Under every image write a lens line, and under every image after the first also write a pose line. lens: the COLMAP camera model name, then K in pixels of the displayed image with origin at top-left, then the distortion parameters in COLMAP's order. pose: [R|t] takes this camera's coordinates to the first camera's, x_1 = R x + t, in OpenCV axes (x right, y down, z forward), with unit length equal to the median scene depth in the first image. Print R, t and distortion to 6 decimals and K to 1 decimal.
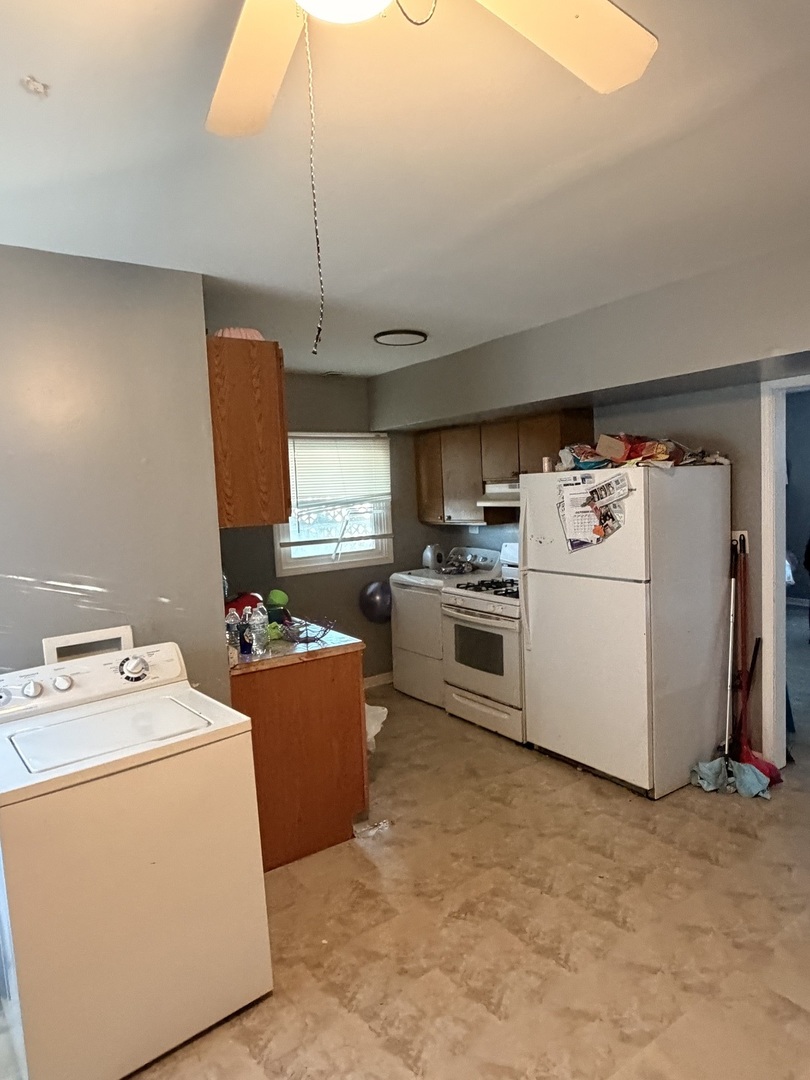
lens RADIAL K [[646.6, 0, 408.8], [0, 646.6, 535.0], [0, 0, 1]] dist [-0.007302, 0.001556]
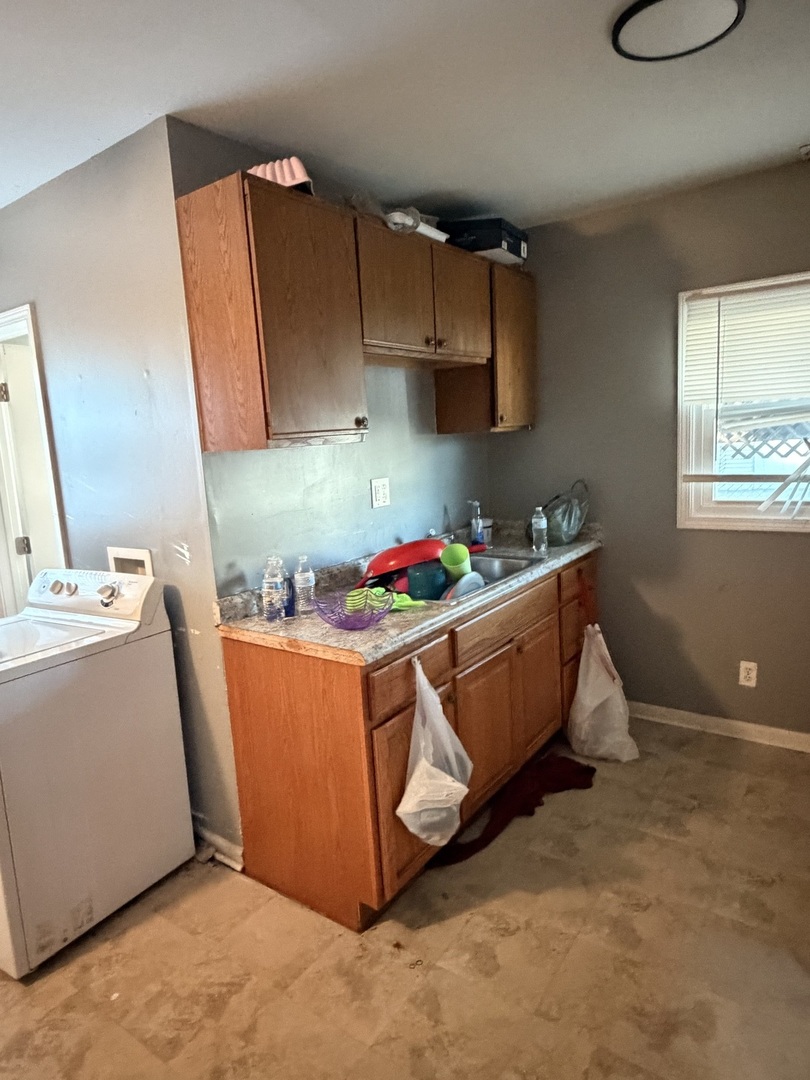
lens RADIAL K [[646.6, 0, 408.8], [0, 646.6, 535.0], [0, 0, 1]] dist [-0.007302, 0.001556]
pose [[0.343668, 0.165711, -0.924355, 0.300822], [-0.027688, 0.985668, 0.166409, -0.027249], [0.938683, -0.031596, 0.343331, 0.529721]]
